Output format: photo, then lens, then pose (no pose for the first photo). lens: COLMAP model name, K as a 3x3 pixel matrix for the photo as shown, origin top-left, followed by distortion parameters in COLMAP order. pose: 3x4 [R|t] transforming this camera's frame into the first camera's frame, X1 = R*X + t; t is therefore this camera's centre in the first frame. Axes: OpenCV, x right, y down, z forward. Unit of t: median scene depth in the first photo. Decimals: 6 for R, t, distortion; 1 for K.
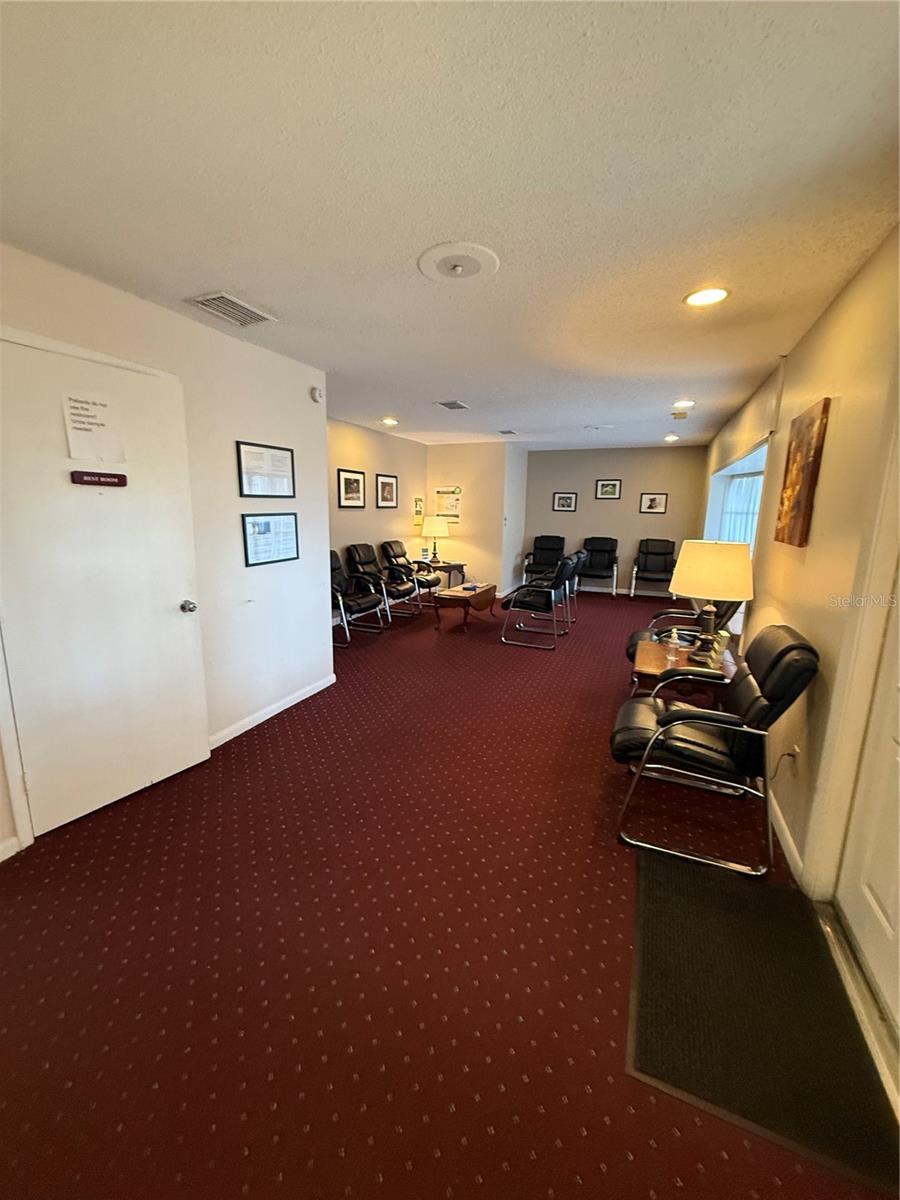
lens RADIAL K [[480.5, 0, 449.3], [0, 480.5, 597.6], [0, 0, 1]] dist [-0.000038, 0.000268]
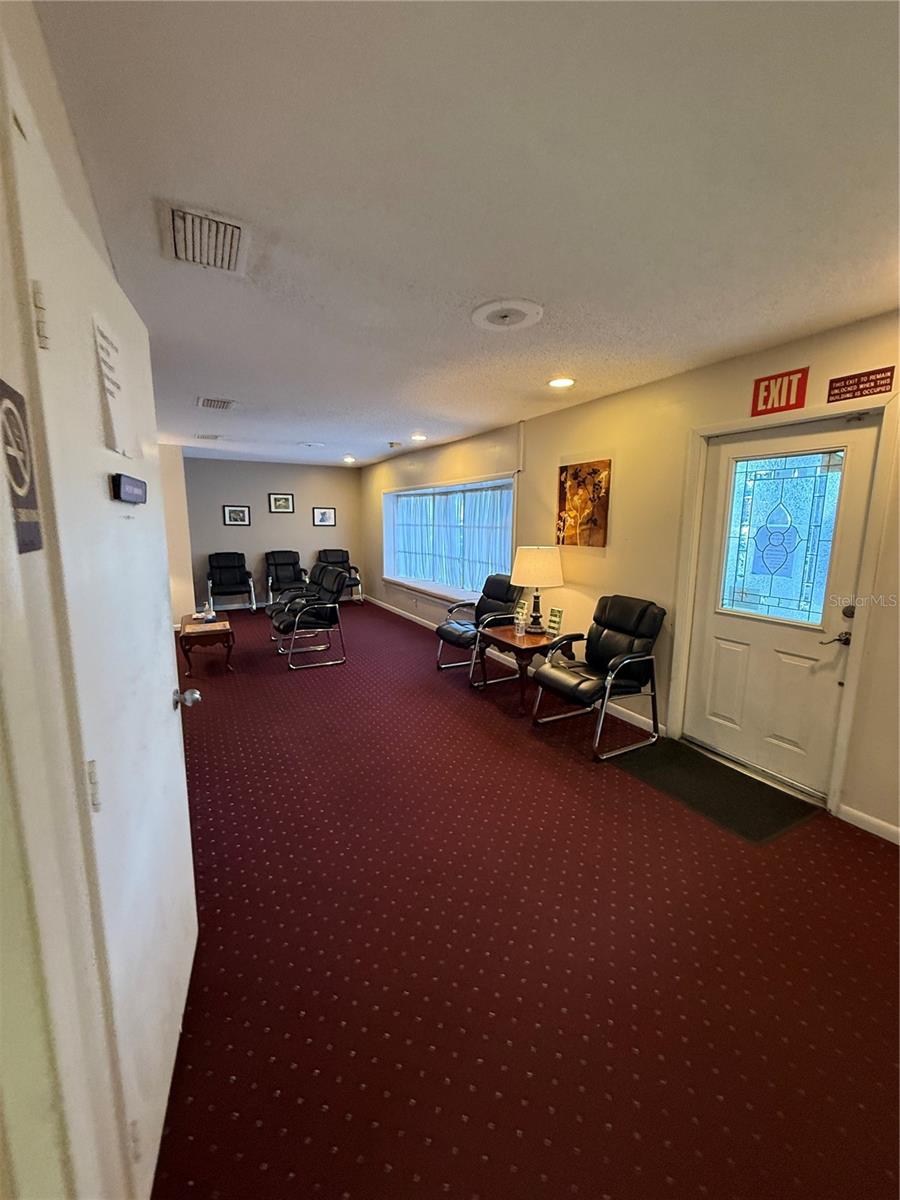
lens RADIAL K [[480.5, 0, 449.3], [0, 480.5, 597.6], [0, 0, 1]] dist [-0.000038, 0.000268]
pose [[0.616396, -0.134522, 0.775861, -0.290343], [0.150762, 0.987233, 0.051396, -0.032393], [-0.772869, 0.085290, 0.628807, 0.126358]]
